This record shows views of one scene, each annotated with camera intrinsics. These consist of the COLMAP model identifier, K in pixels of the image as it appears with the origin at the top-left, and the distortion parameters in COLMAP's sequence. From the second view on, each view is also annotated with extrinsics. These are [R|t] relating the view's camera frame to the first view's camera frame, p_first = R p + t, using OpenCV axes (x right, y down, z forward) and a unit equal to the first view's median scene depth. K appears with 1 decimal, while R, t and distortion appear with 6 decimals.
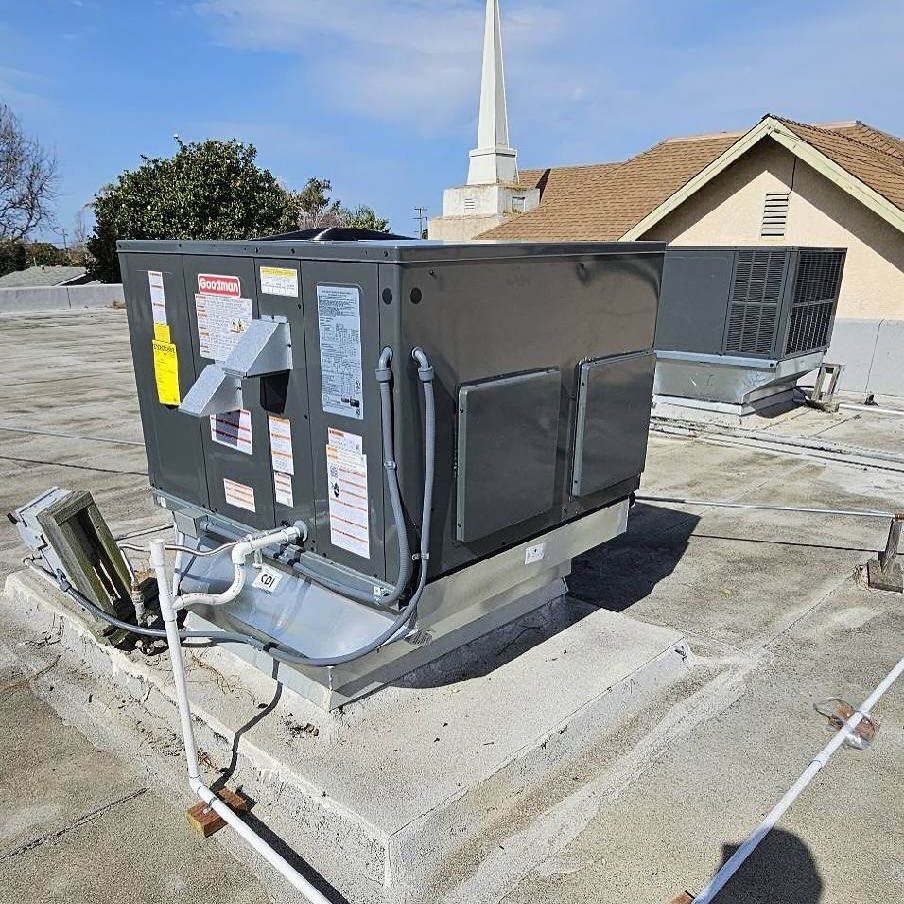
lens RADIAL K [[761.8, 0, 415.3], [0, 761.8, 539.1], [0, 0, 1]] dist [-0.004435, -0.002261]
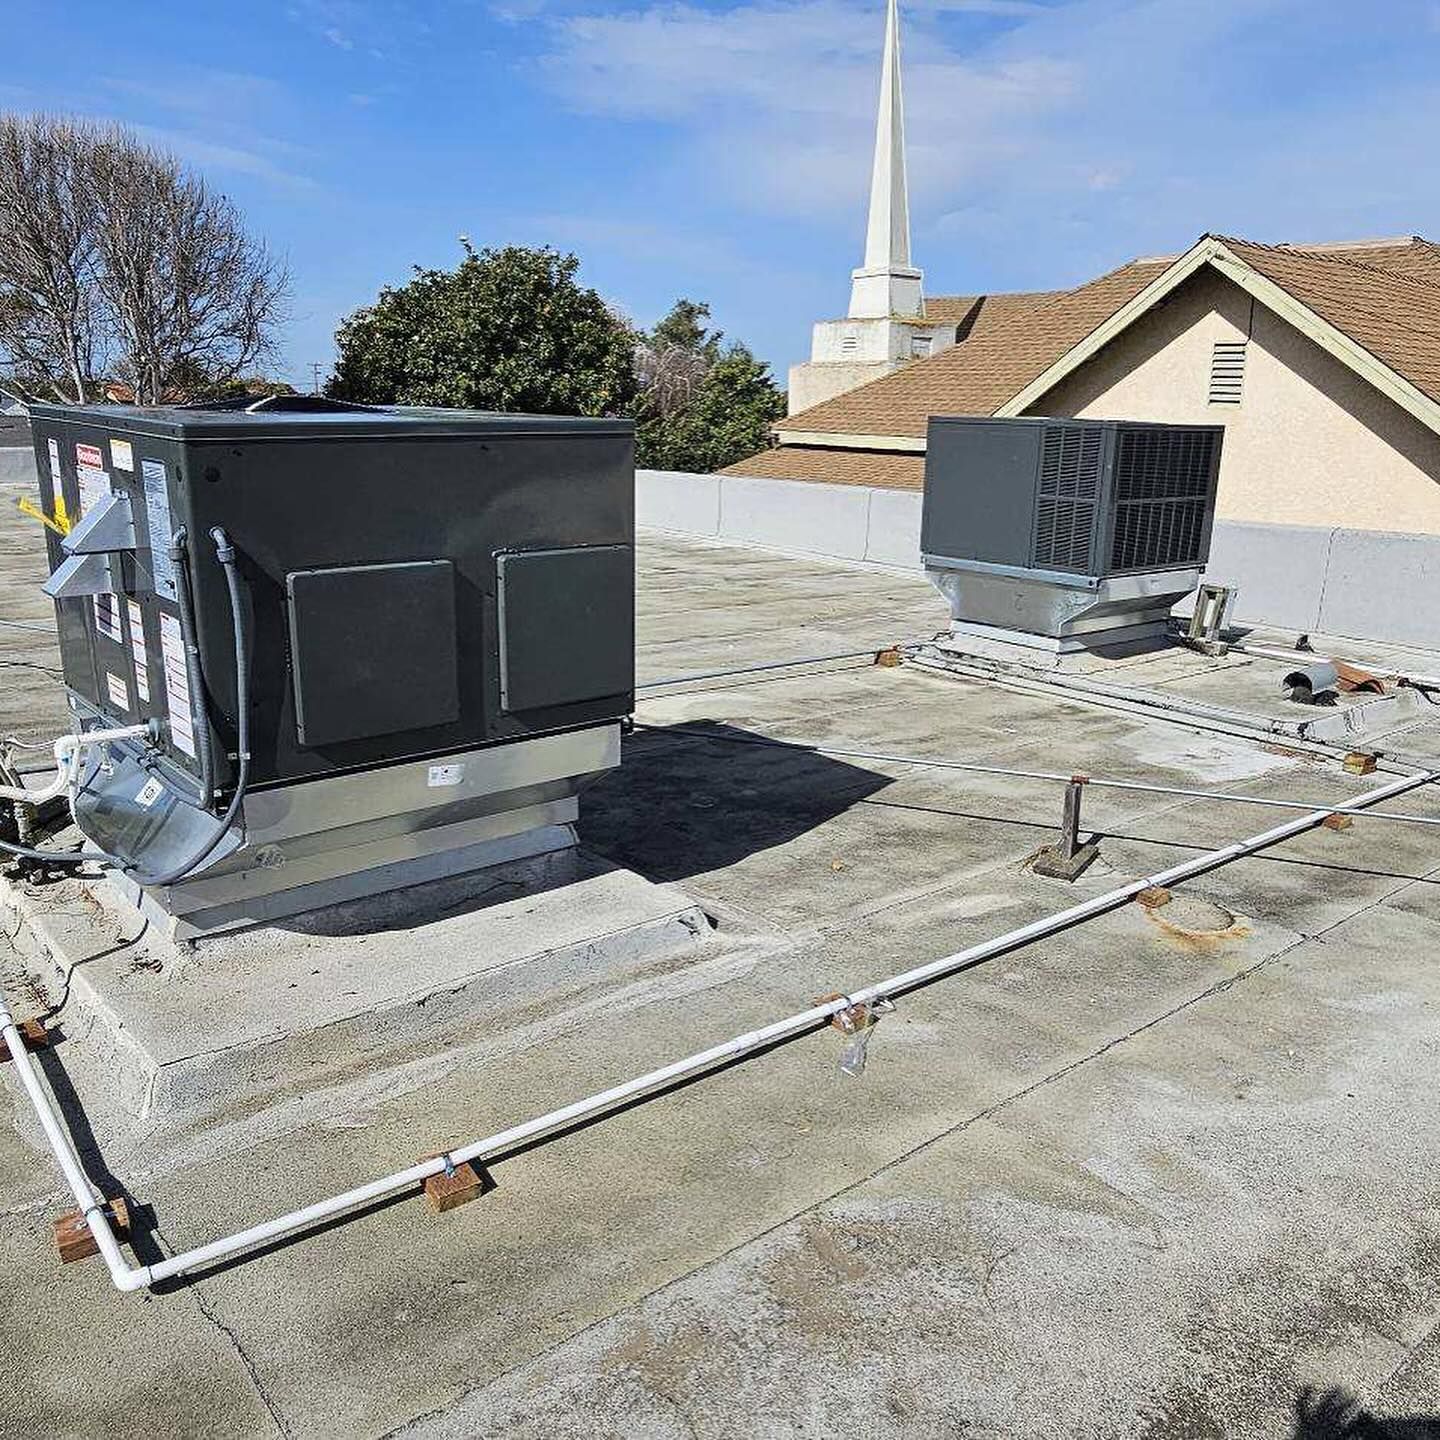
lens RADIAL K [[1197.1, 0, 720.0], [0, 1197.1, 720.0], [0, 0, 1]] dist [0.001944, -0.012091]
pose [[0.995360, 0.045582, -0.084744, 0.203414], [-0.054284, 0.993158, -0.103390, 0.028152], [0.079452, 0.107510, 0.991024, -0.105136]]
